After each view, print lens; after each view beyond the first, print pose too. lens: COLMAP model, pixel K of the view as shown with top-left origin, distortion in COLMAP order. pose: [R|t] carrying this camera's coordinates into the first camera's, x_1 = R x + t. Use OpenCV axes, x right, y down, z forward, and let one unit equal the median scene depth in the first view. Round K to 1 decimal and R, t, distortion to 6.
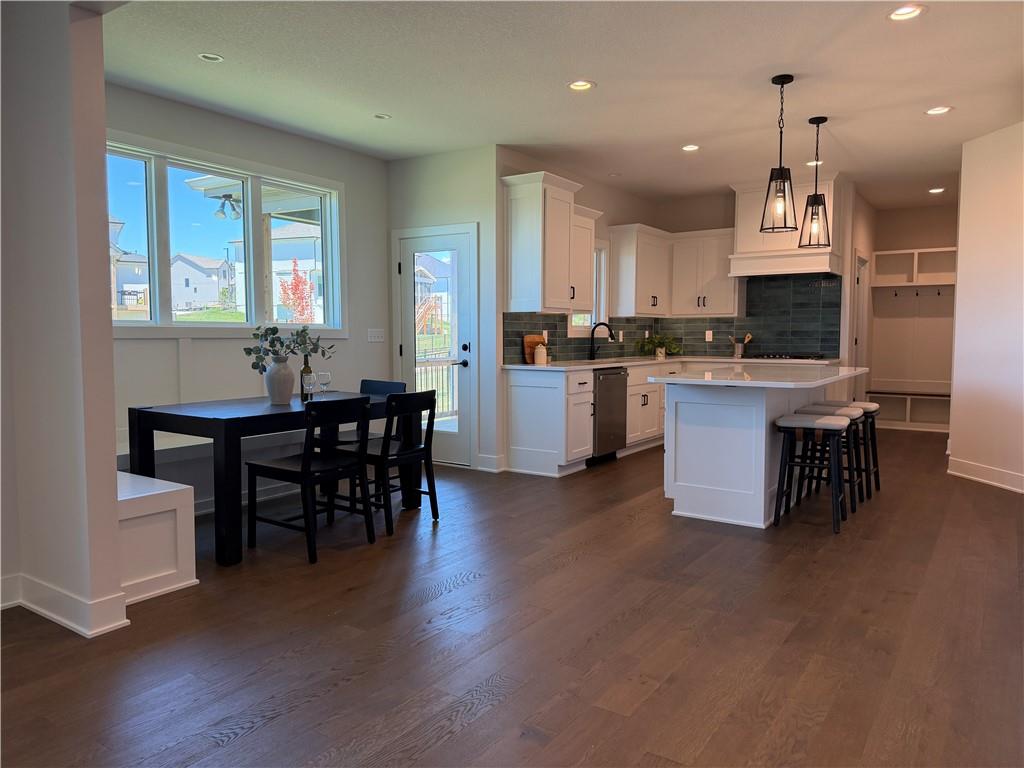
lens RADIAL K [[717.5, 0, 512.9], [0, 717.5, 382.1], [0, 0, 1]] dist [-0.008403, -0.000722]
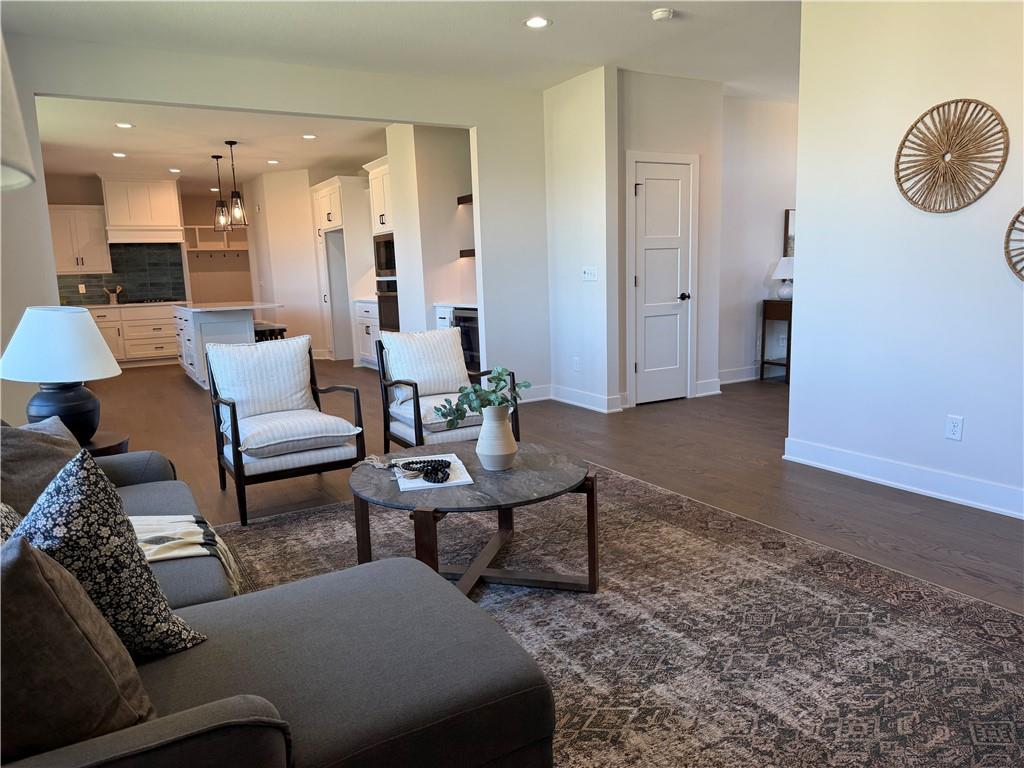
lens RADIAL K [[717.5, 0, 512.9], [0, 717.5, 386.6], [0, 0, 1]] dist [-0.008403, -0.000722]
pose [[0.438365, -0.149277, 0.886314, -0.566334], [0.092980, 0.988352, 0.120475, 0.025972], [-0.893975, 0.029597, 0.447138, -0.251180]]
